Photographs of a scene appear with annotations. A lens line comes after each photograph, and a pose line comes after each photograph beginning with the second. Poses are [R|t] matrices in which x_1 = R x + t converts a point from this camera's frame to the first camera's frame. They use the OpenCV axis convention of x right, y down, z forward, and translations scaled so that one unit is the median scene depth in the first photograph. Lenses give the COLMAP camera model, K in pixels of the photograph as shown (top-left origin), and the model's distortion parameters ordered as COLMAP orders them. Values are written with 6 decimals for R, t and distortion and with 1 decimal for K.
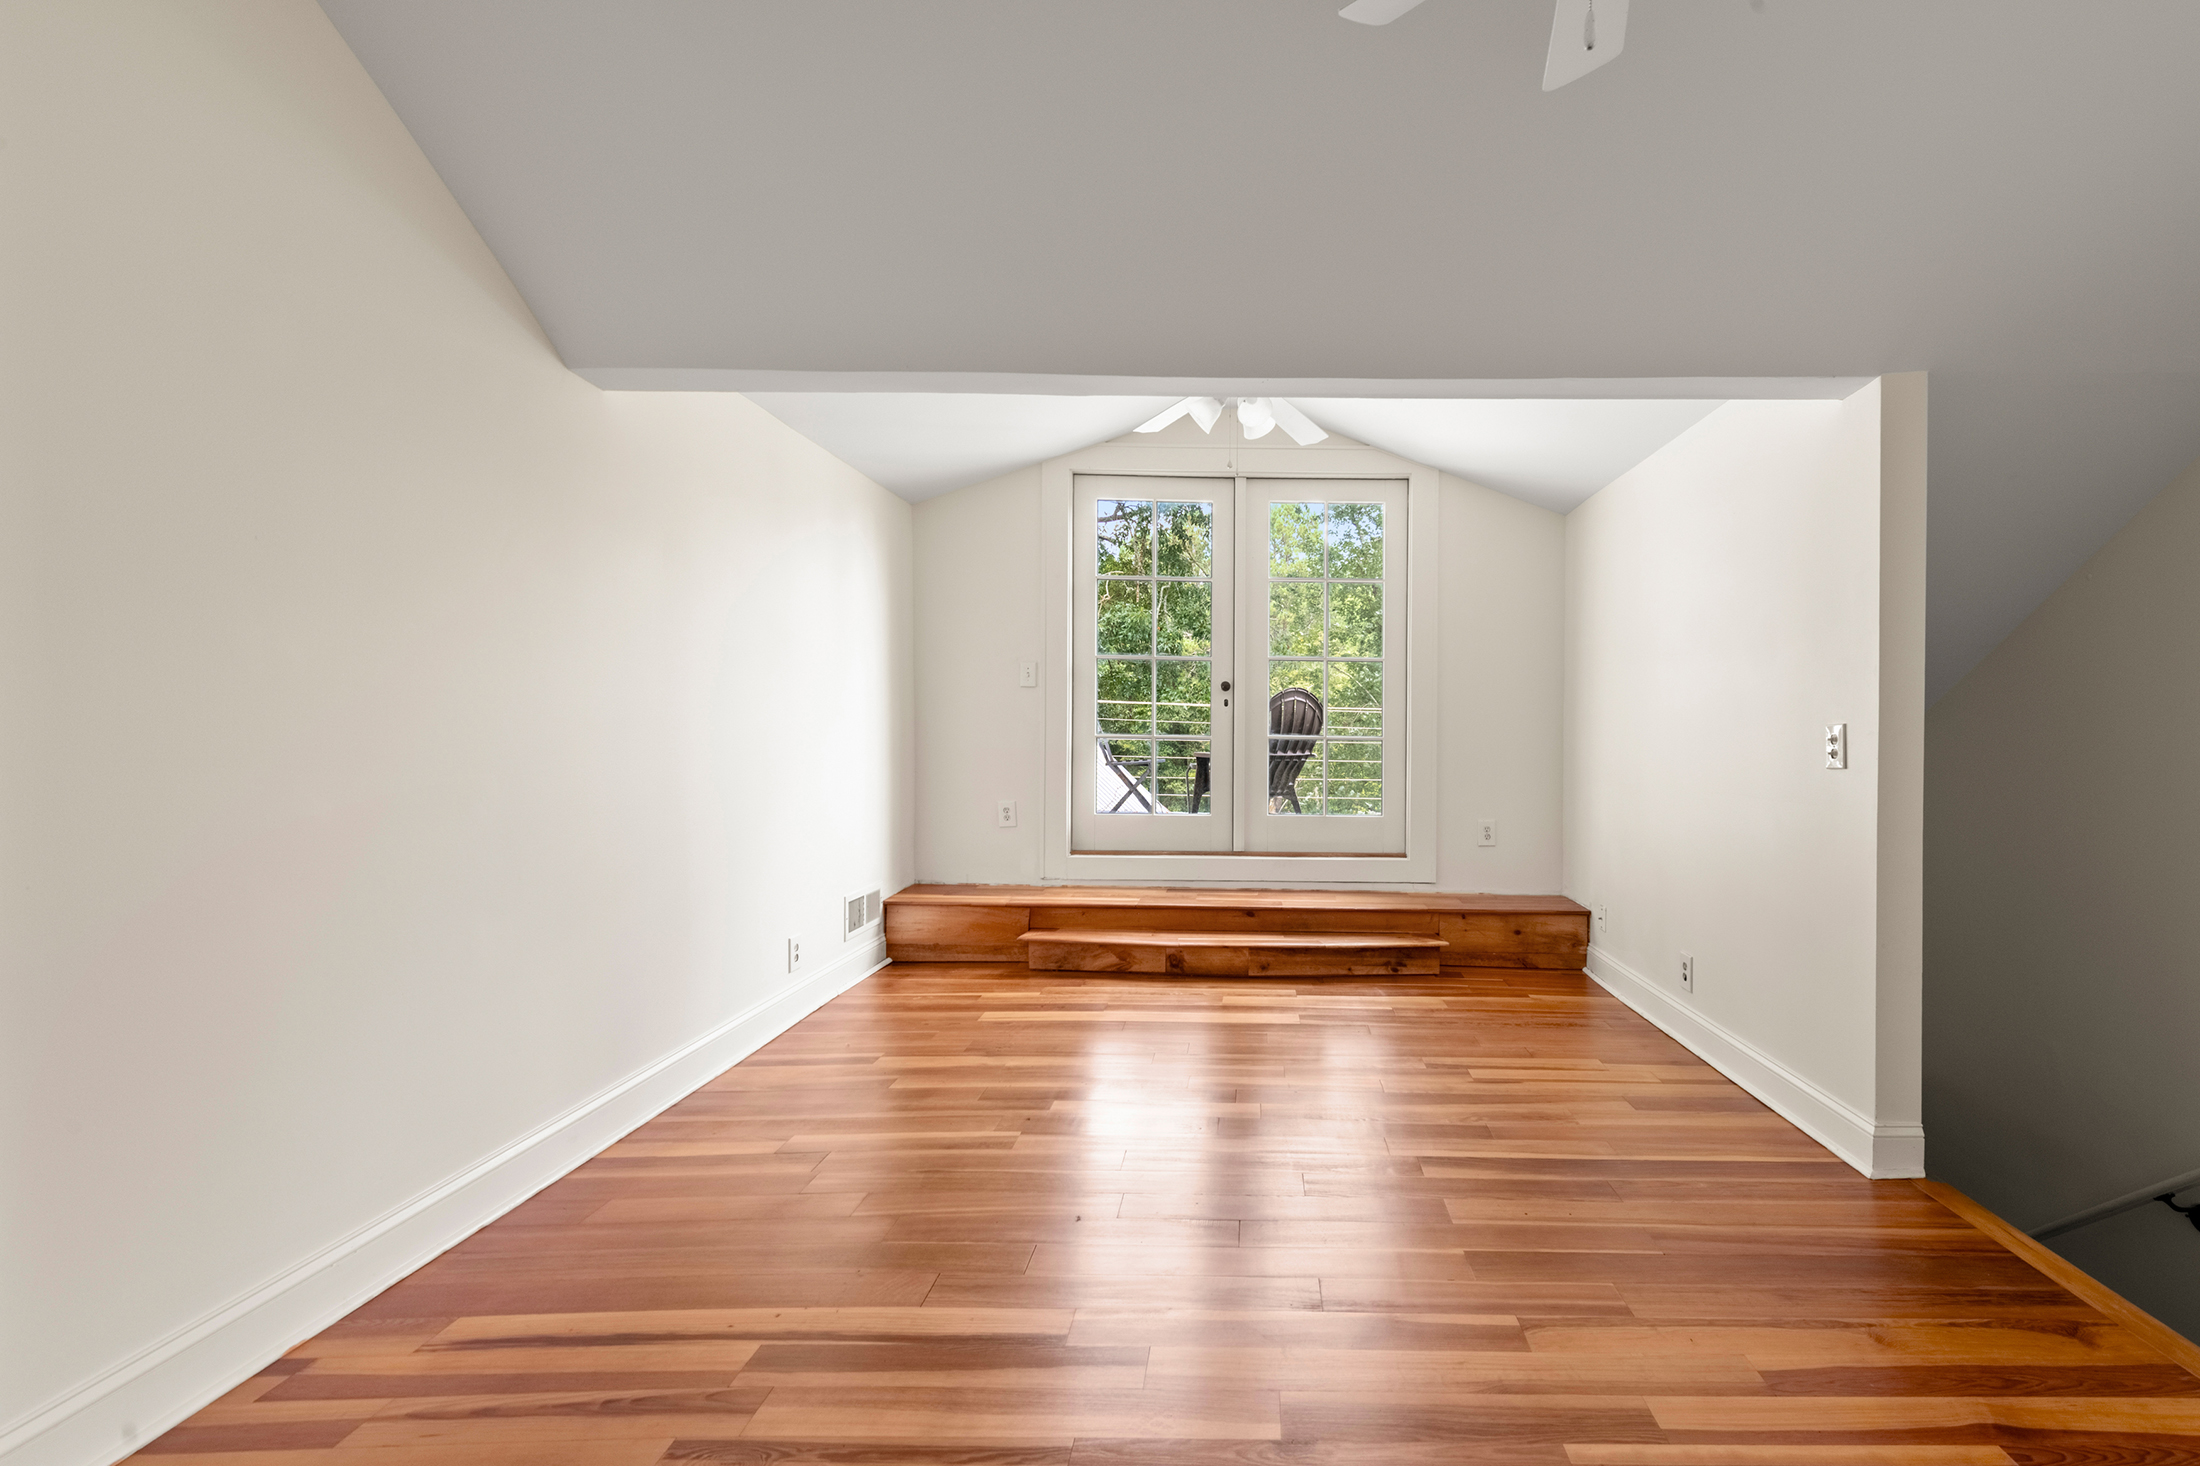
lens RADIAL K [[952.6, 0, 1104.2], [0, 952.6, 729.4], [0, 0, 1]] dist [0.016181, -0.004172]
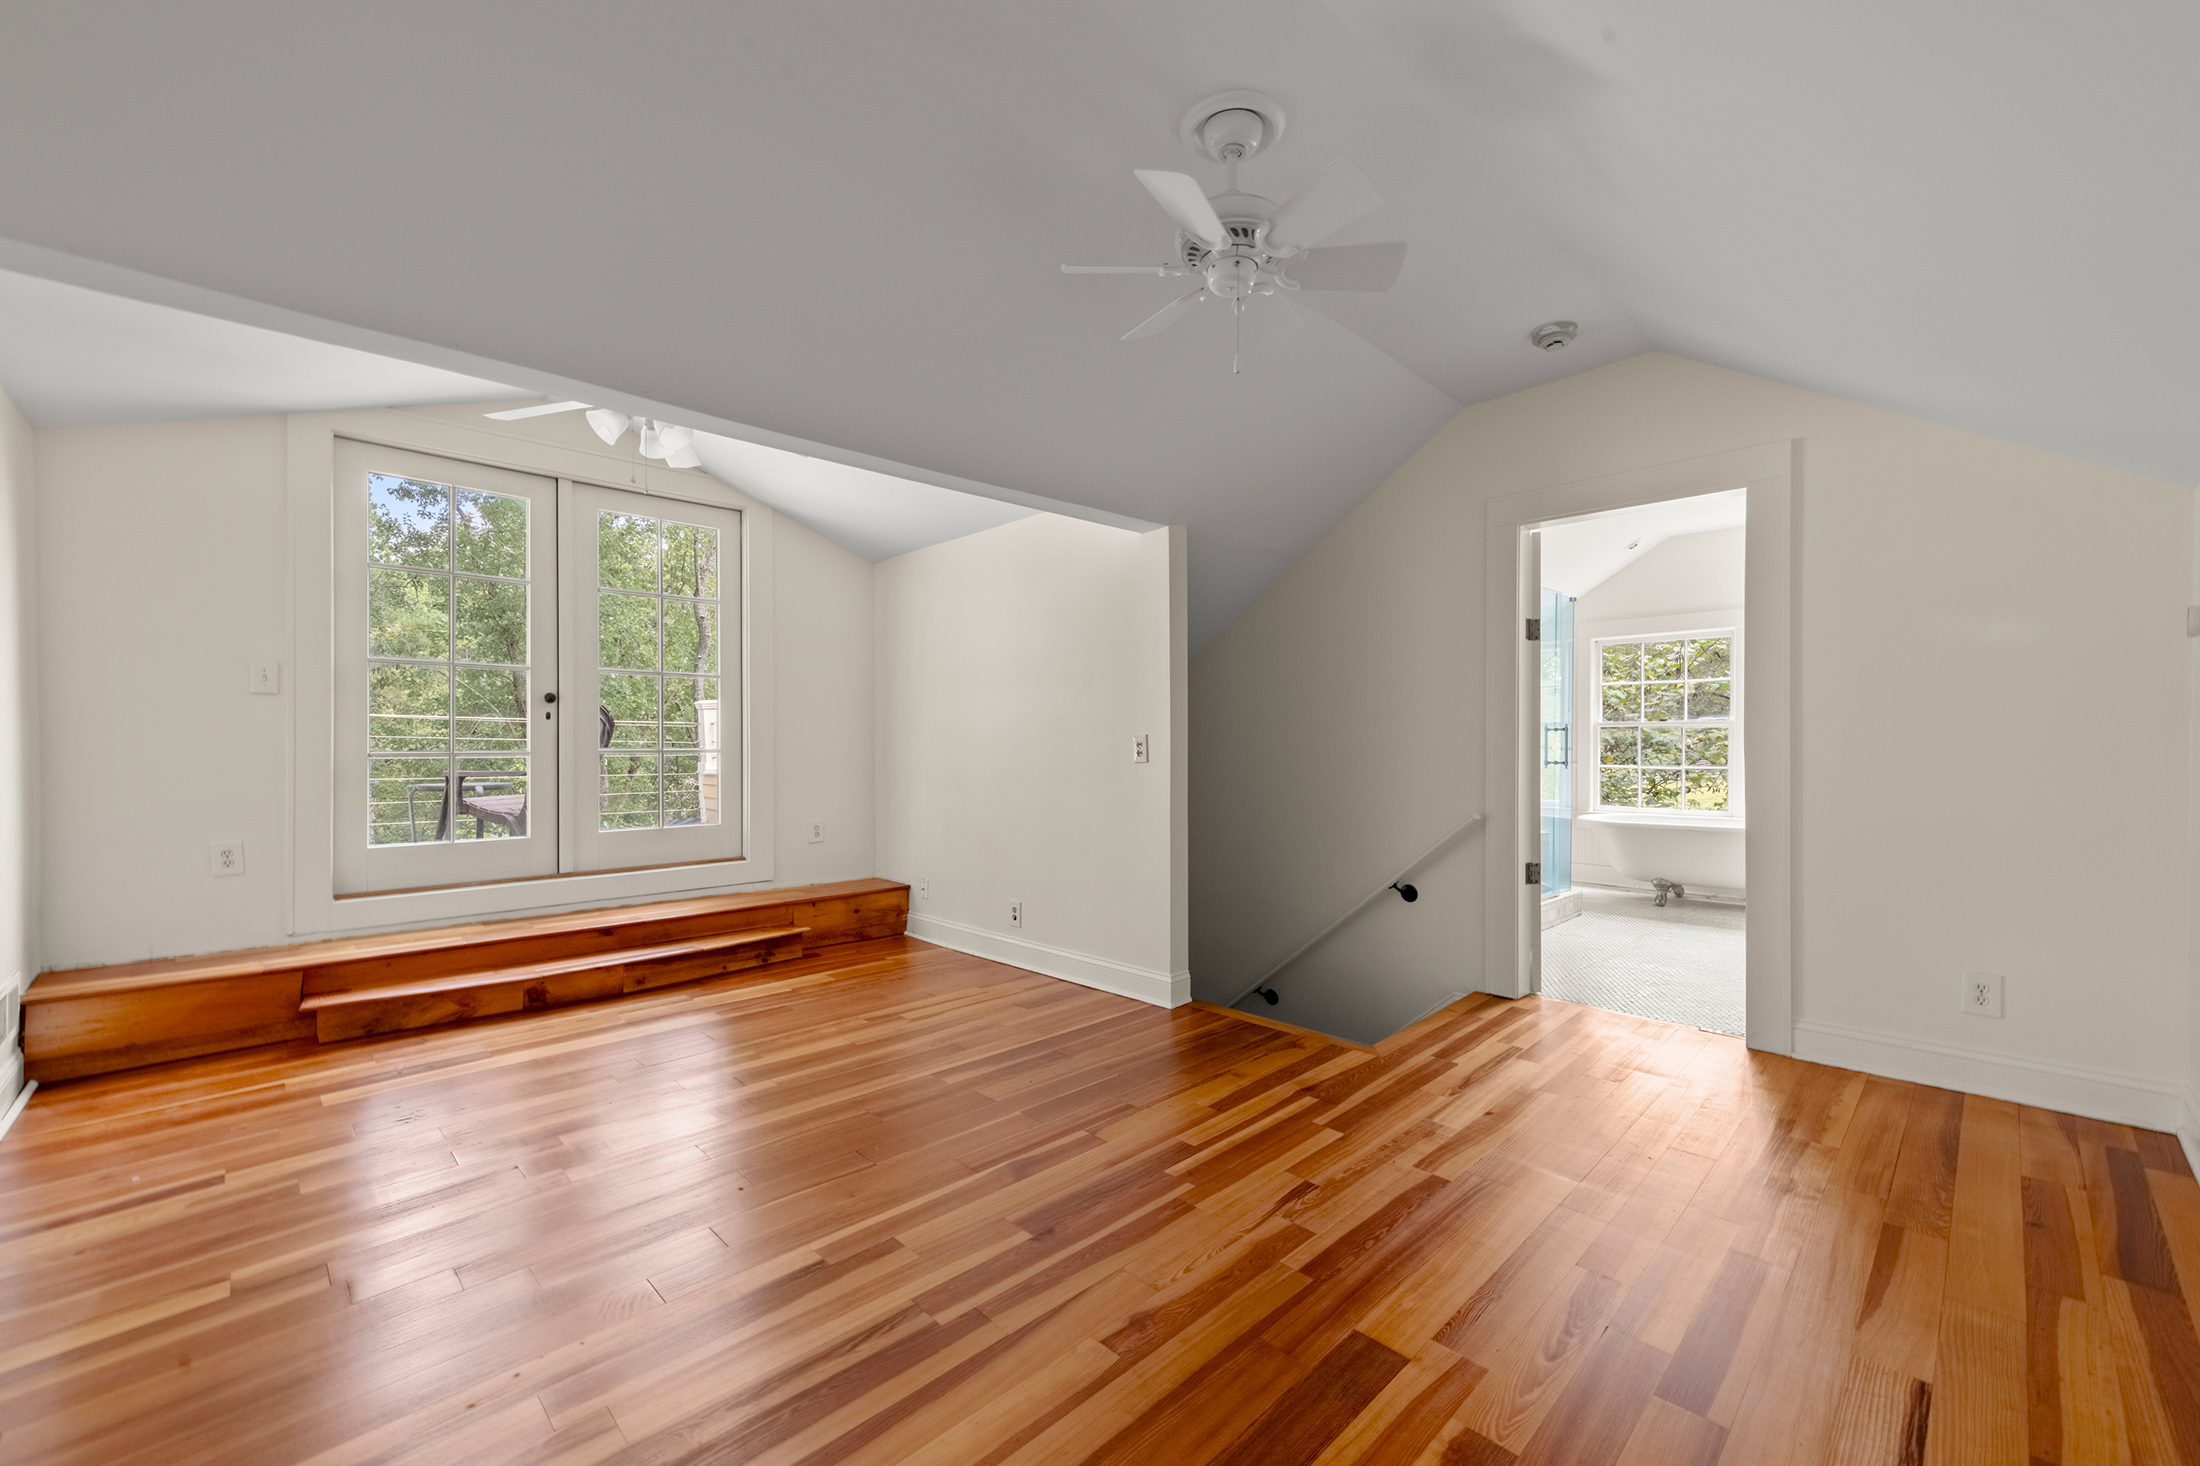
lens RADIAL K [[882.4, 0, 1097.5], [0, 882.4, 743.2], [0, 0, 1]] dist [0.005745, -0.001308]
pose [[0.724402, -0.015173, 0.689211, -0.106139], [0.013366, 0.999879, 0.007964, -0.001317], [-0.689248, 0.003443, 0.724517, -0.004362]]
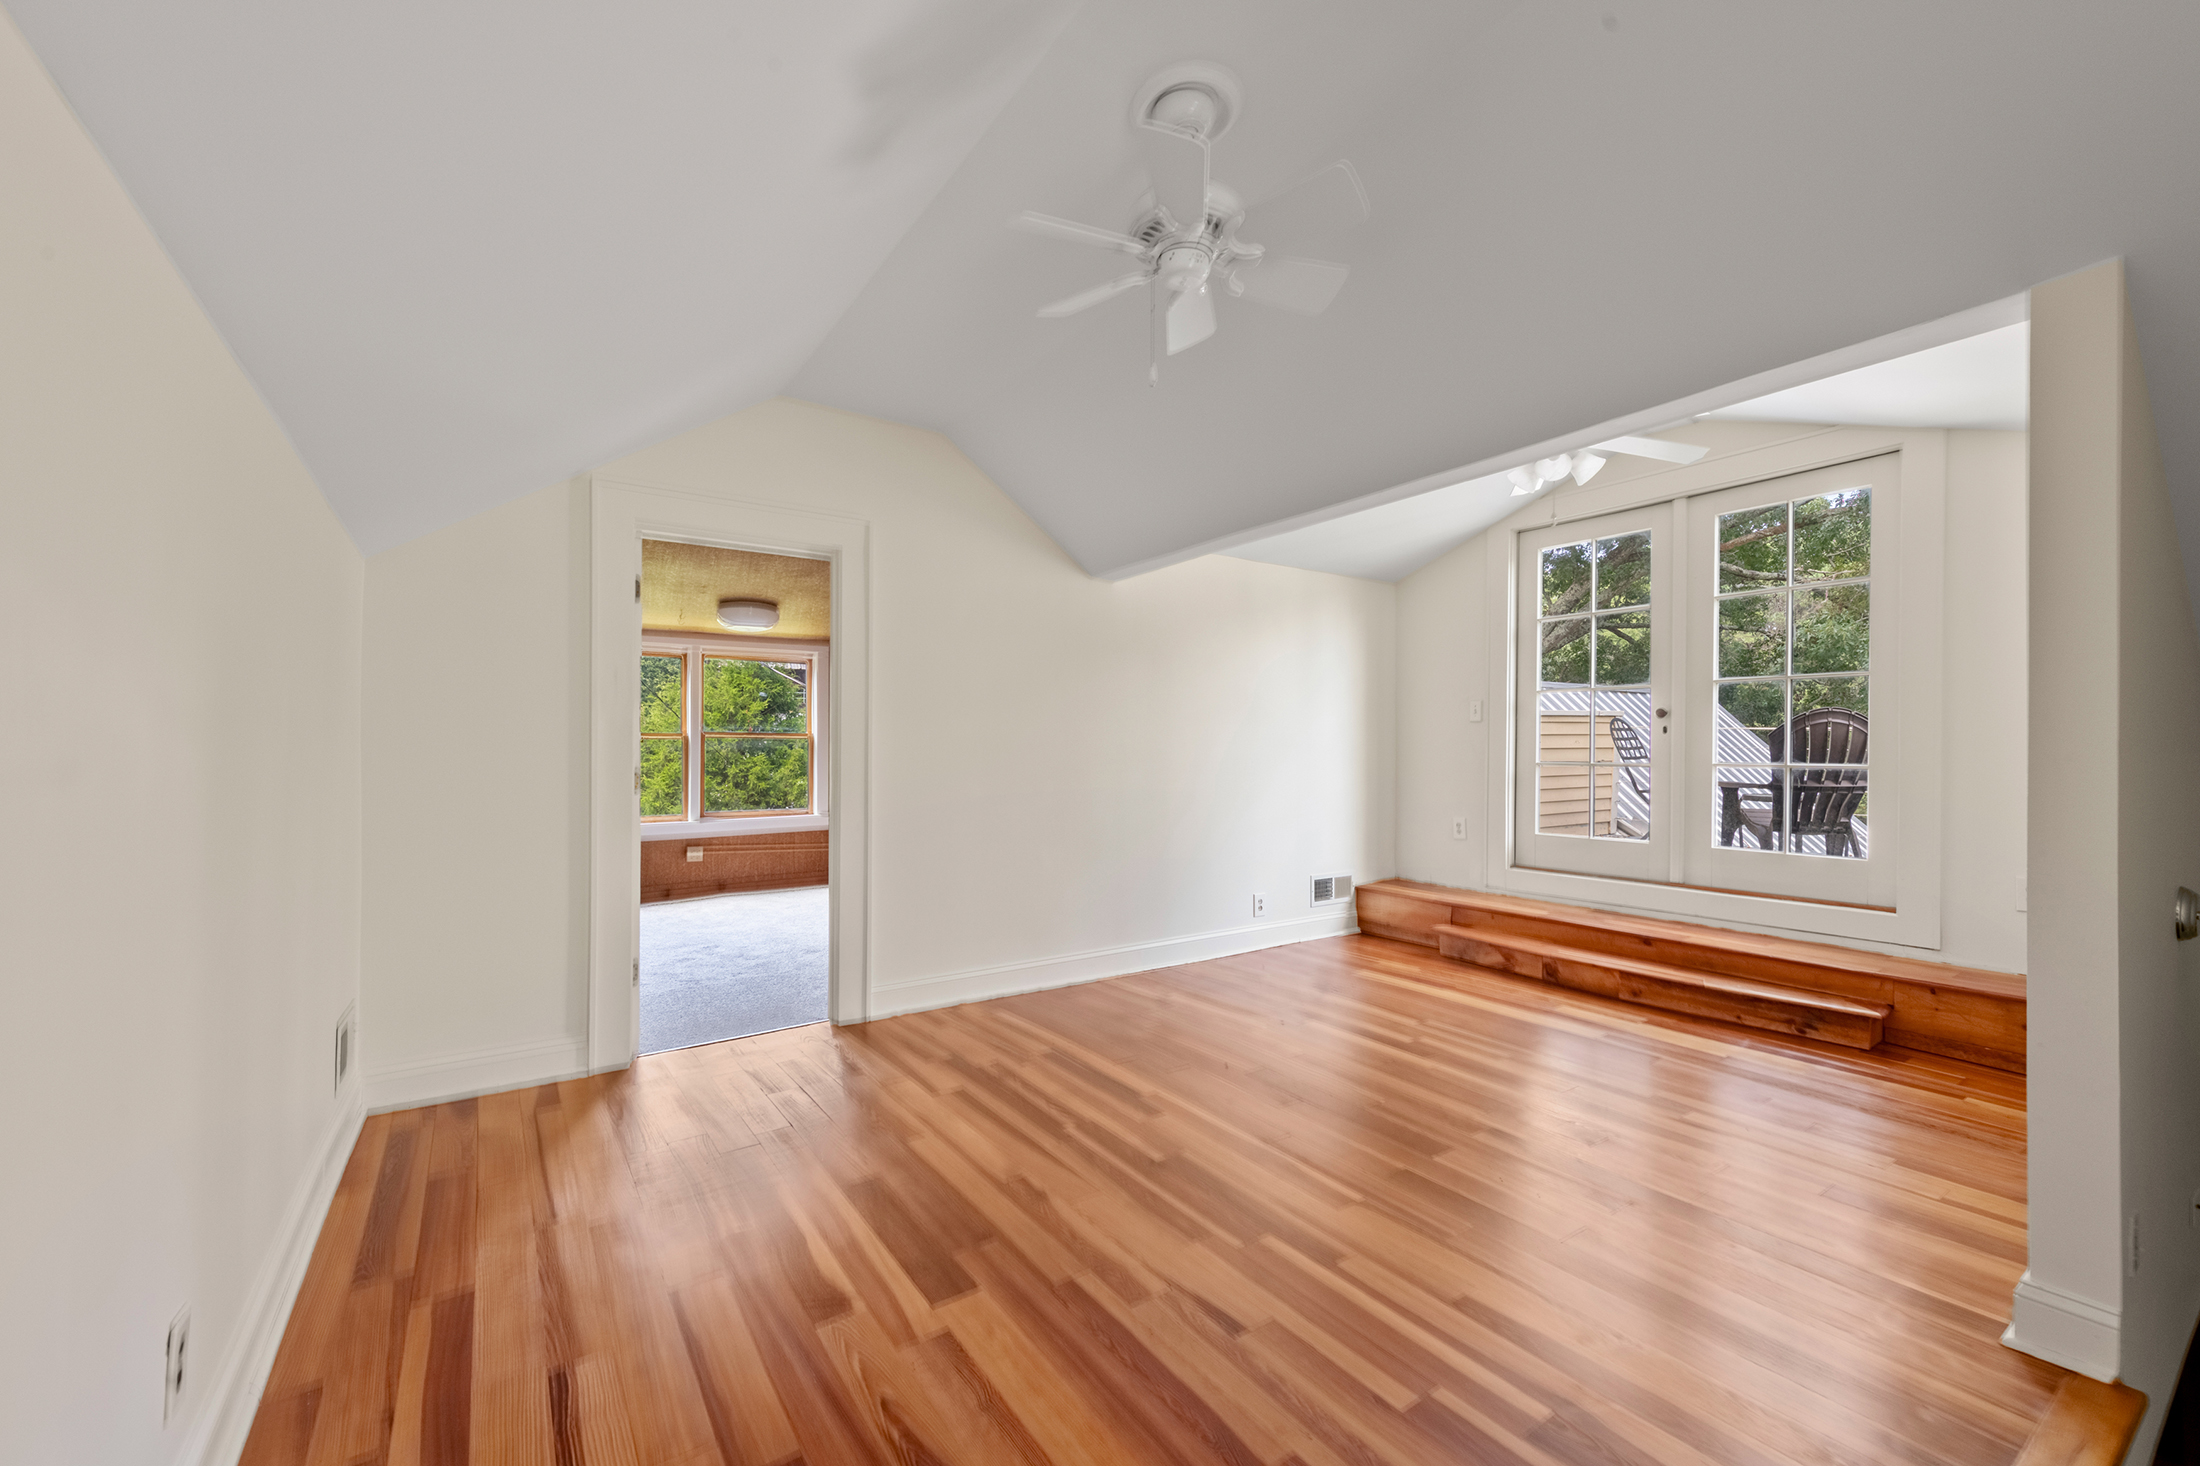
lens RADIAL K [[882.4, 0, 1093.5], [0, 882.4, 741.0], [0, 0, 1]] dist [0.005745, -0.001308]
pose [[0.546934, -0.017891, -0.836984, 0.623065], [0.000305, 0.999776, -0.021172, 0.002434], [0.837175, 0.011325, 0.546817, 0.006849]]
